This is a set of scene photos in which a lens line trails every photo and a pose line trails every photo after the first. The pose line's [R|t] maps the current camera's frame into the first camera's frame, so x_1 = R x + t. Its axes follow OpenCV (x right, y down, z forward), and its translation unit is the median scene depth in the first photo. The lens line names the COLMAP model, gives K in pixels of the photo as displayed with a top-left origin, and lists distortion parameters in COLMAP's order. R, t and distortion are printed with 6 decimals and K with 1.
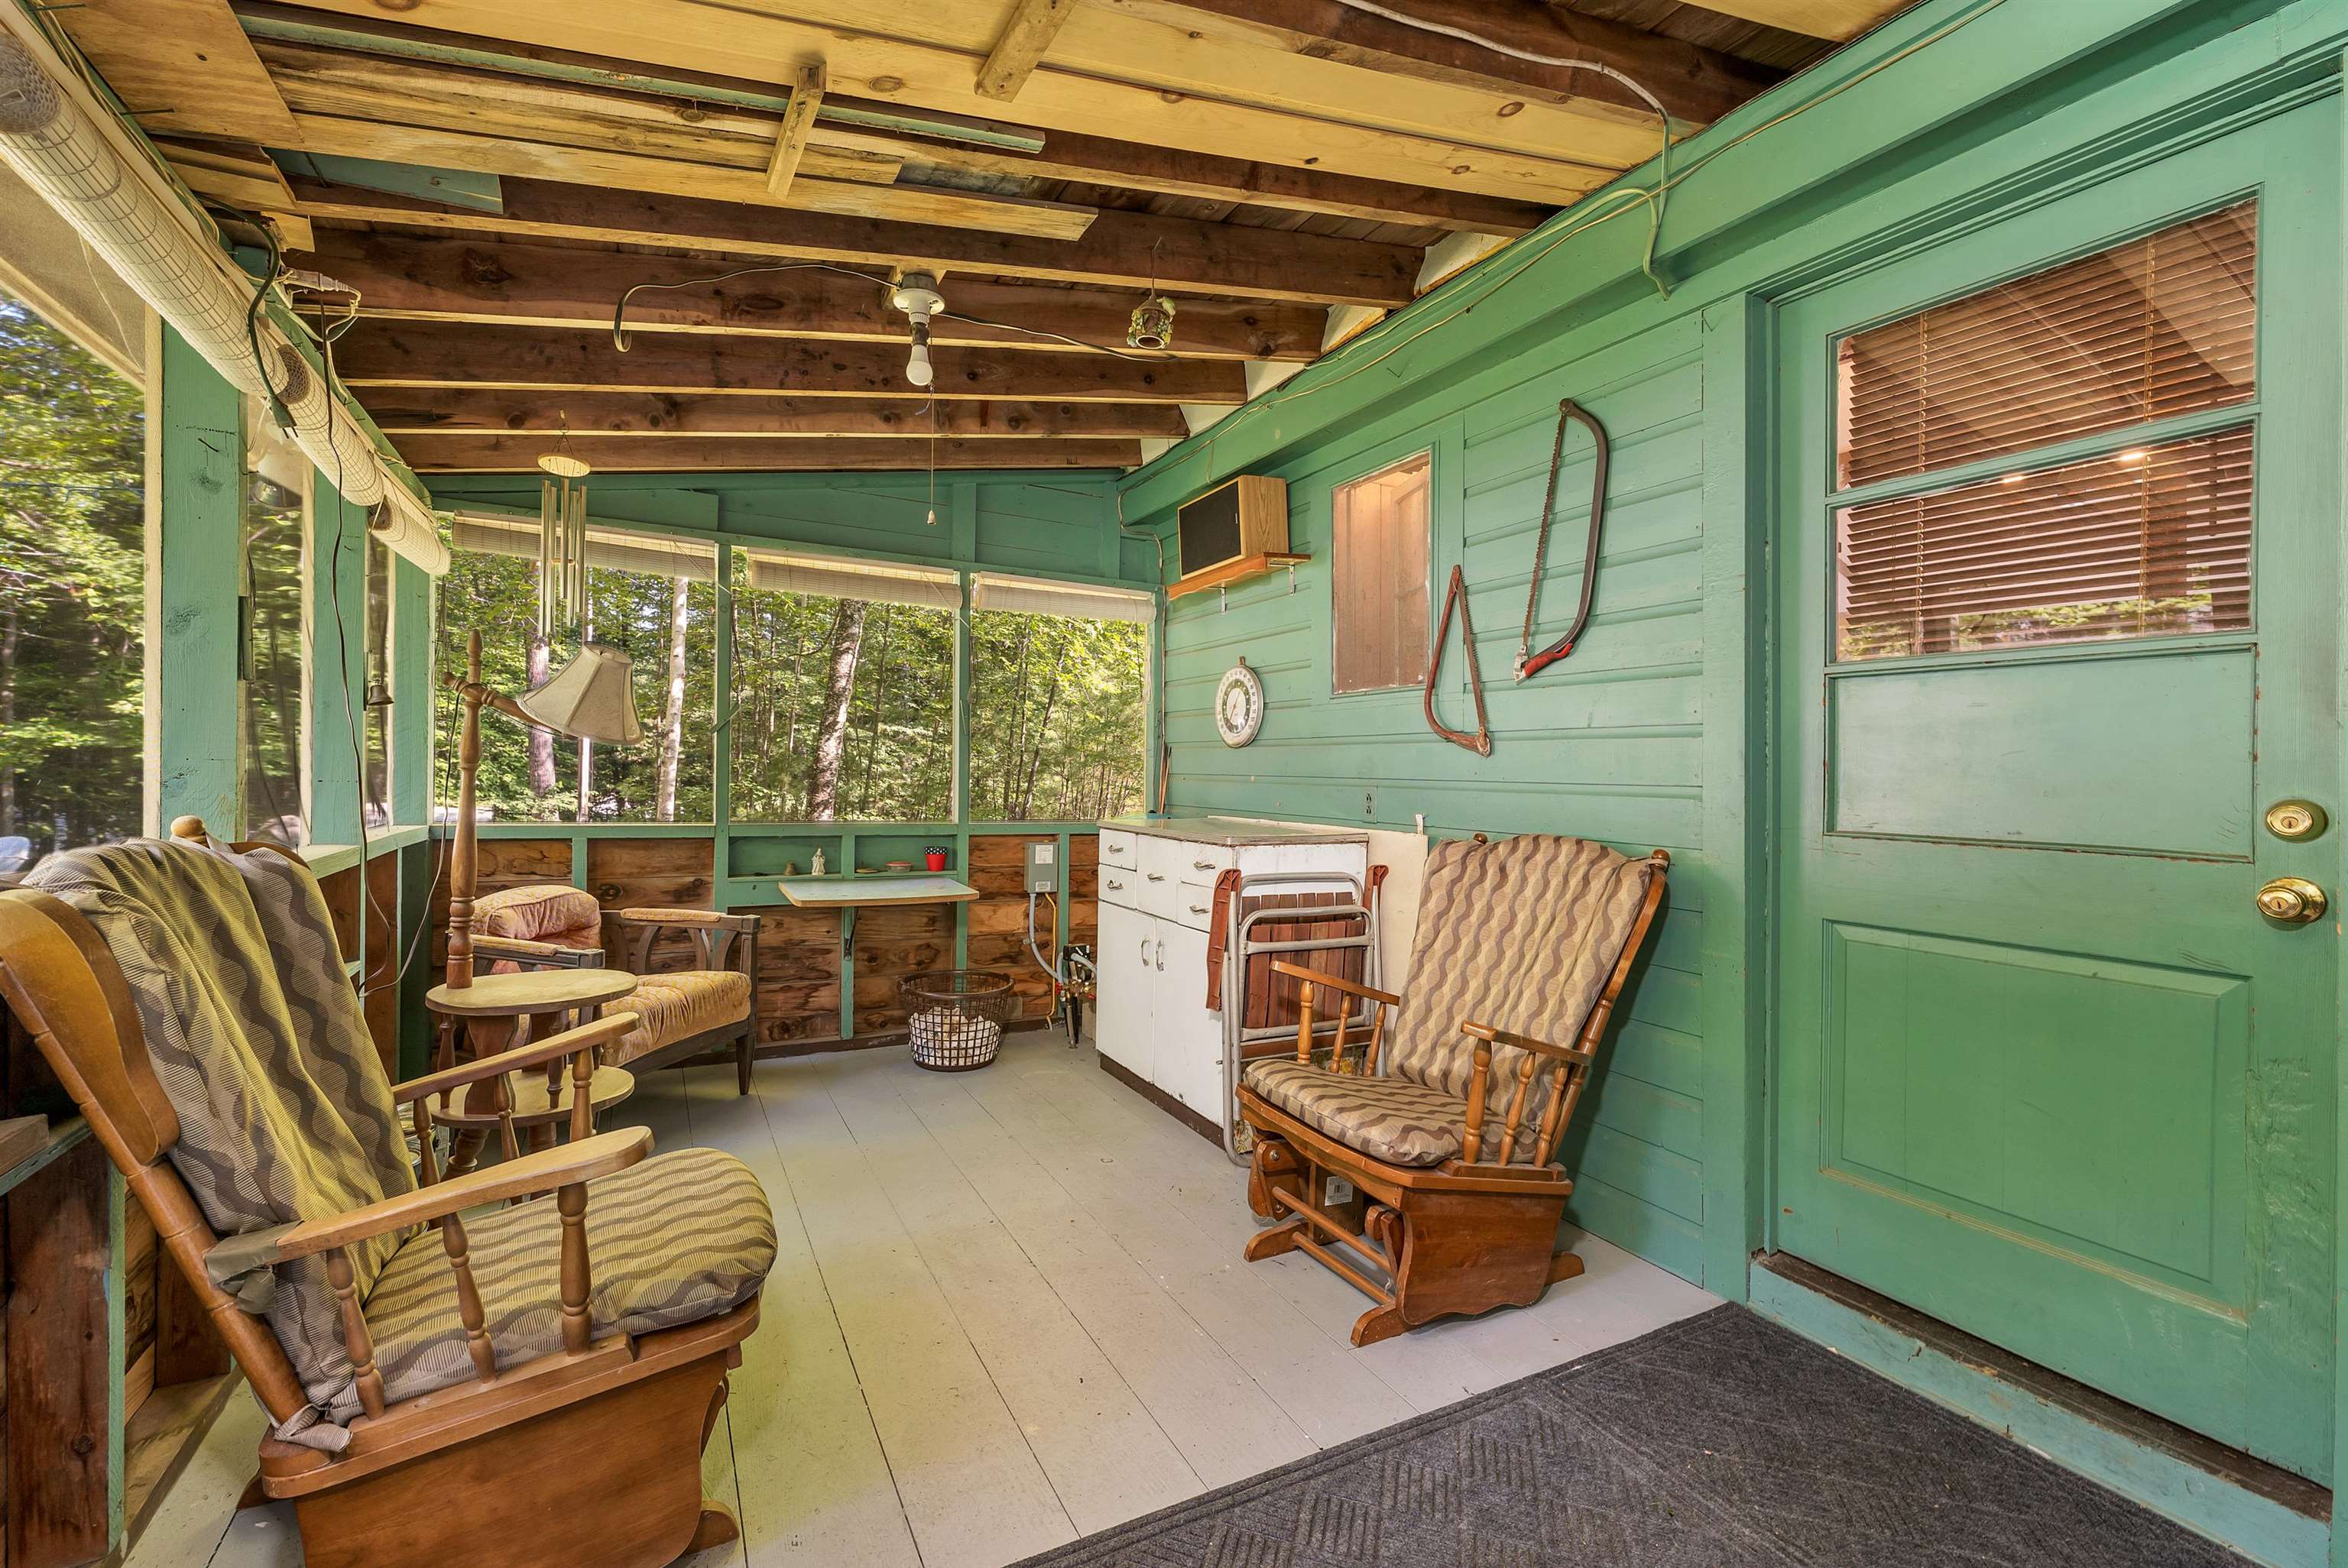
lens RADIAL K [[1006.2, 0, 1135.5], [0, 1006.2, 767.1], [0, 0, 1]] dist [0.000255, -0.000056]
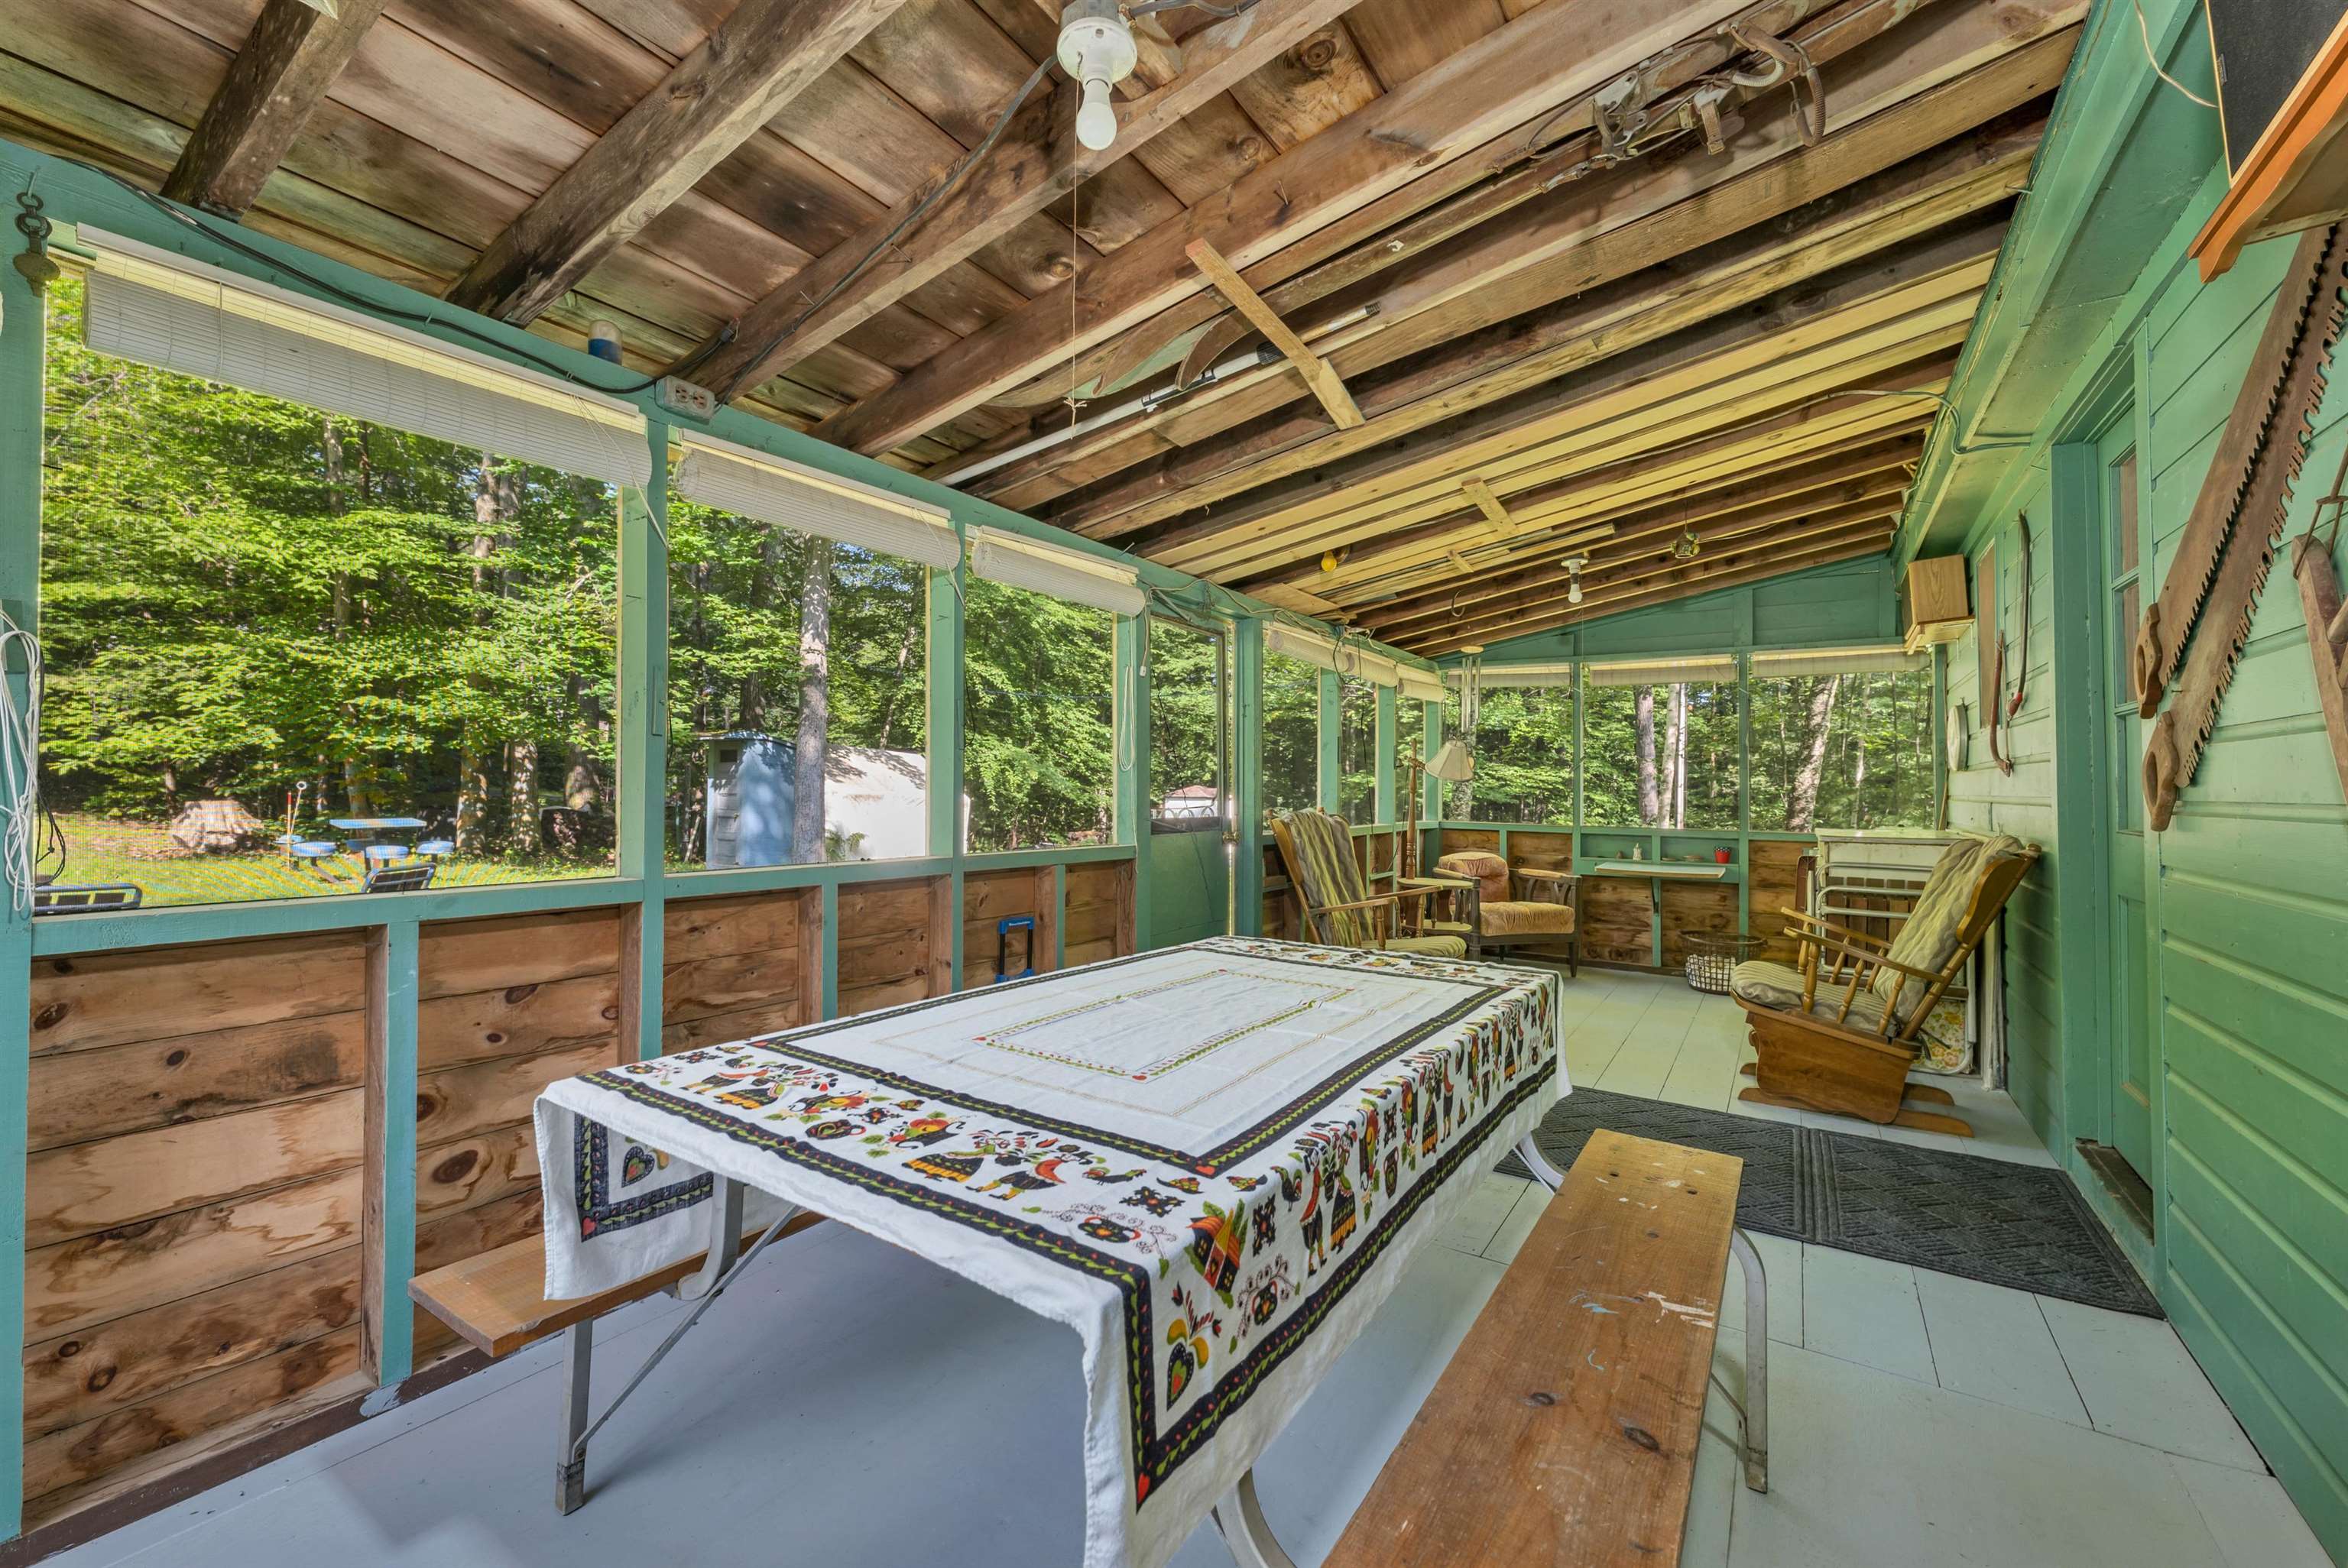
lens RADIAL K [[964.2, 0, 1156.1], [0, 964.2, 783.4], [0, 0, 1]] dist [0.000297, -0.000148]
pose [[0.508160, -0.008823, -0.861217, 0.822815], [-0.006693, 0.999877, -0.014192, 0.017659], [0.861237, 0.012976, 0.508039, -0.578349]]
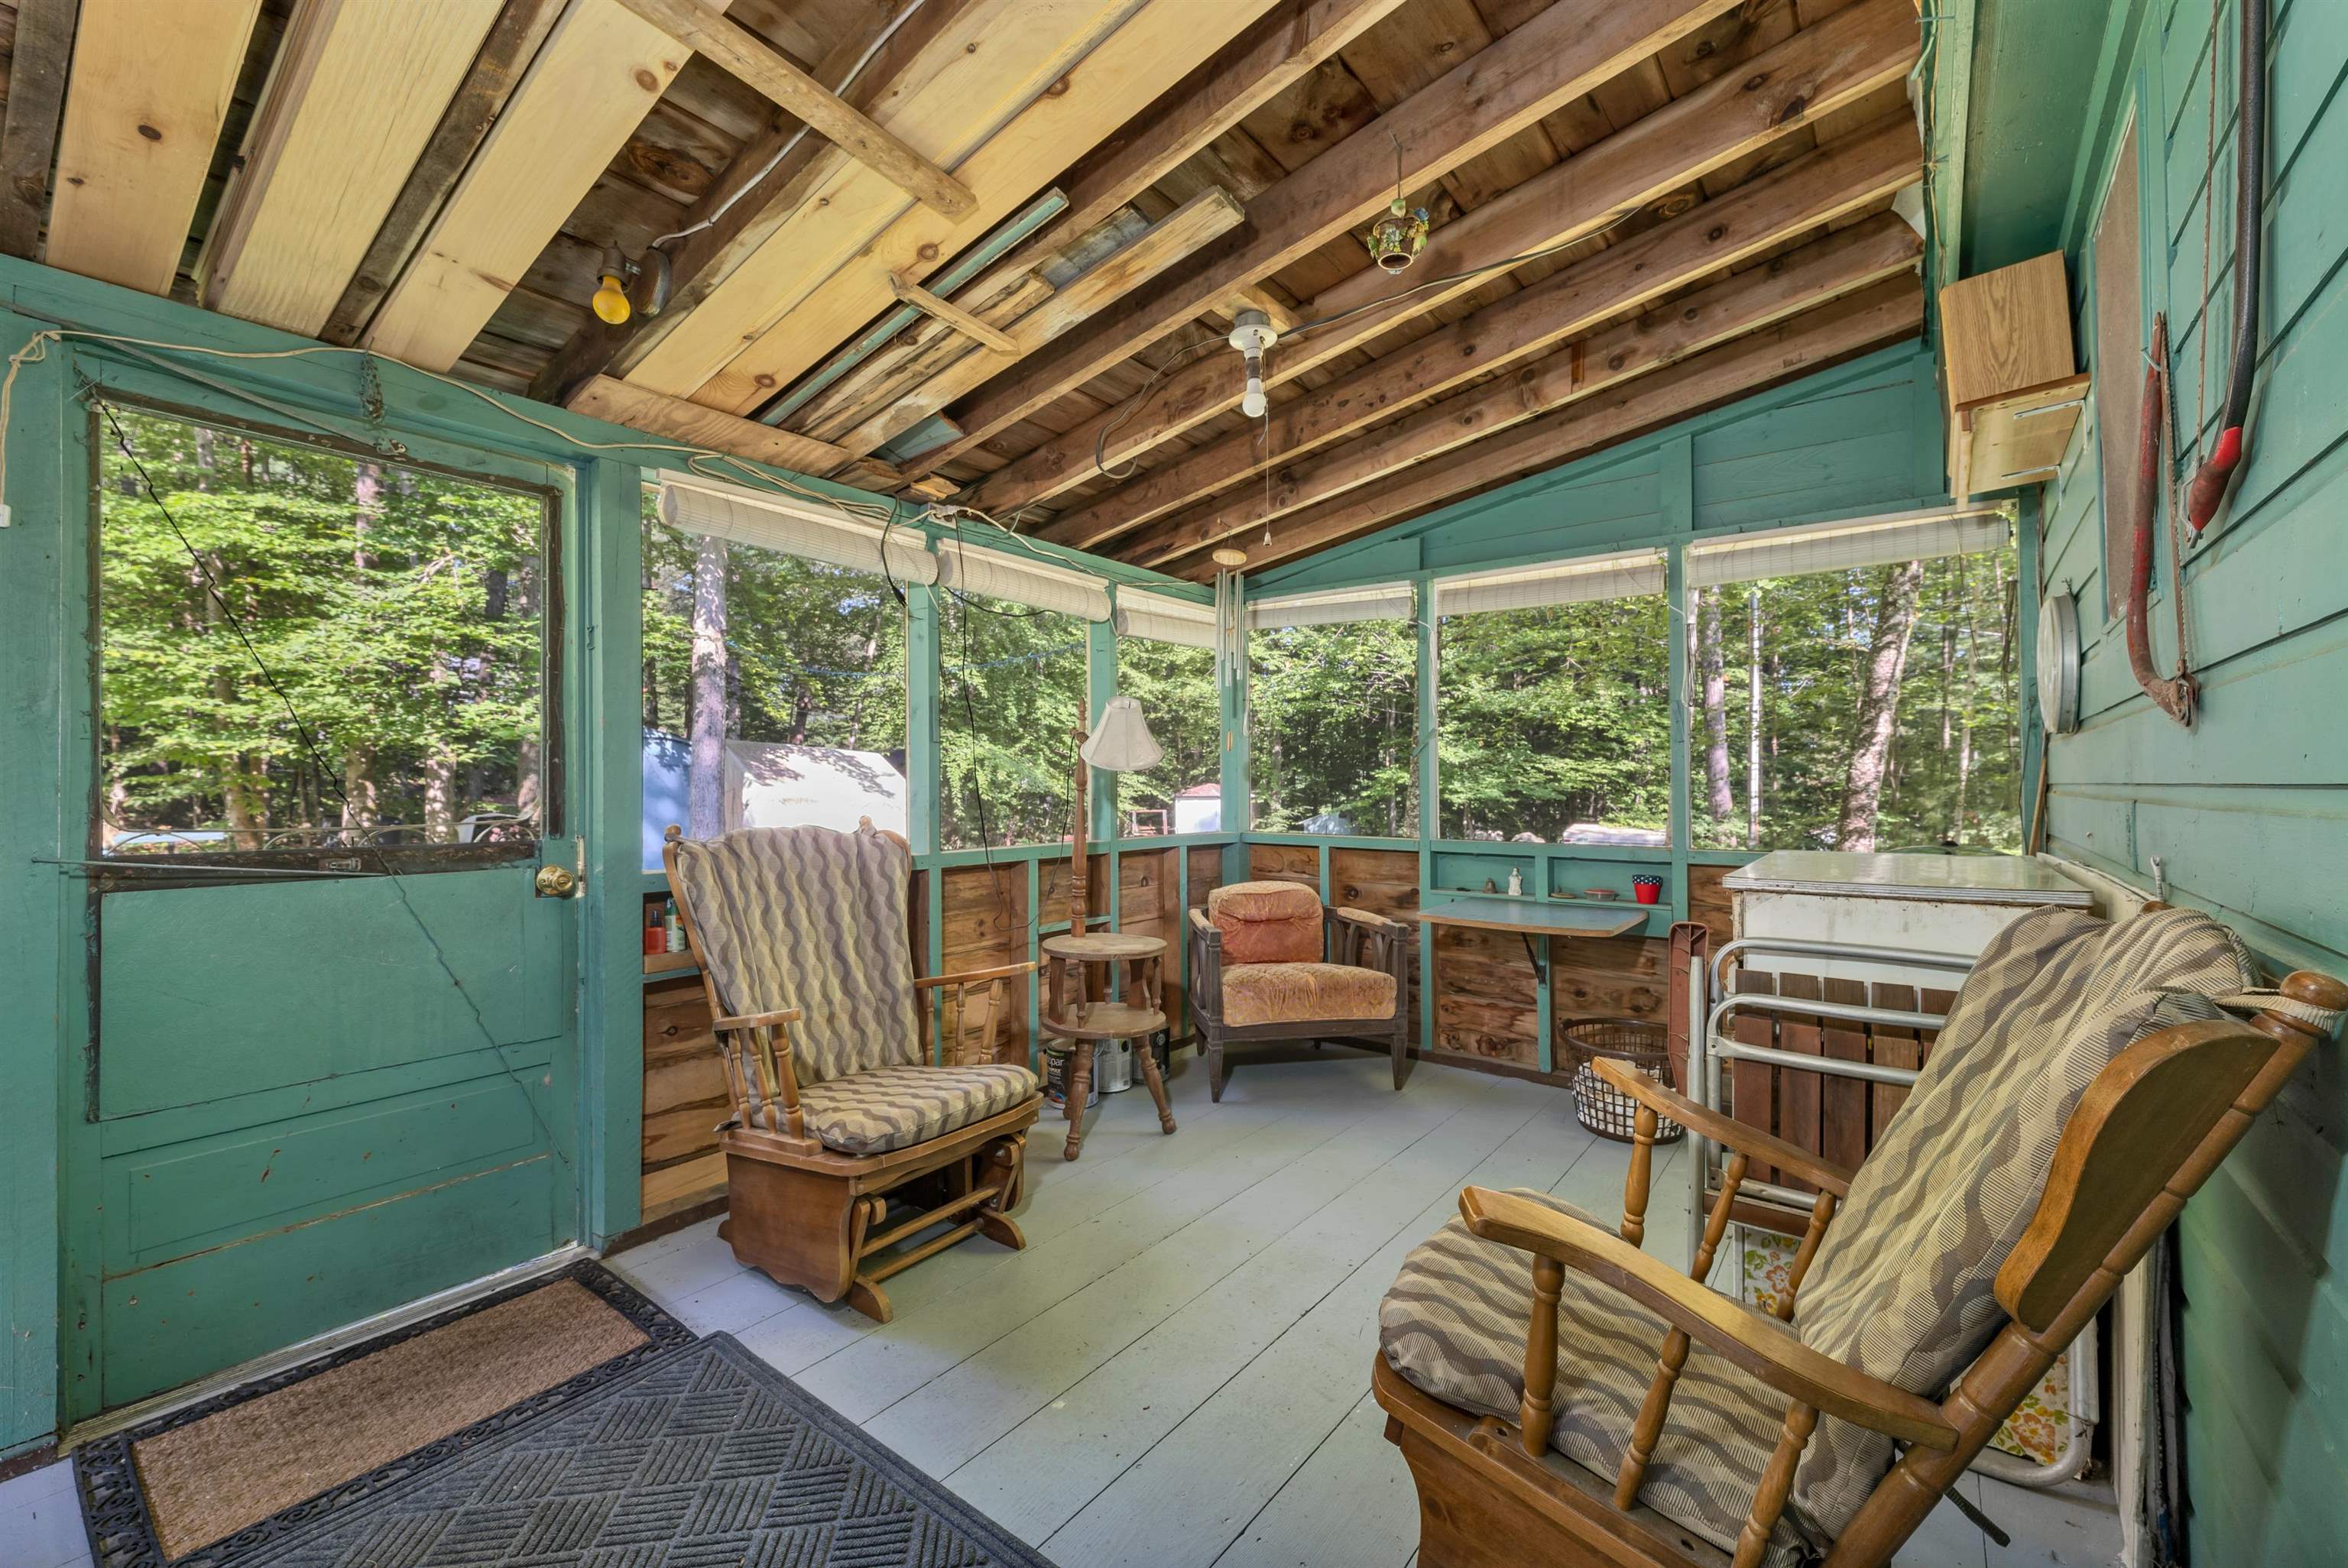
lens RADIAL K [[966.8, 0, 1158.0], [0, 966.8, 785.1], [0, 0, 1]] dist [0.010230, -0.003070]
pose [[0.440169, -0.013132, -0.897819, 0.507170], [0.004873, 0.999913, -0.012236, 0.013445], [0.897902, 0.001011, 0.440195, 0.371492]]
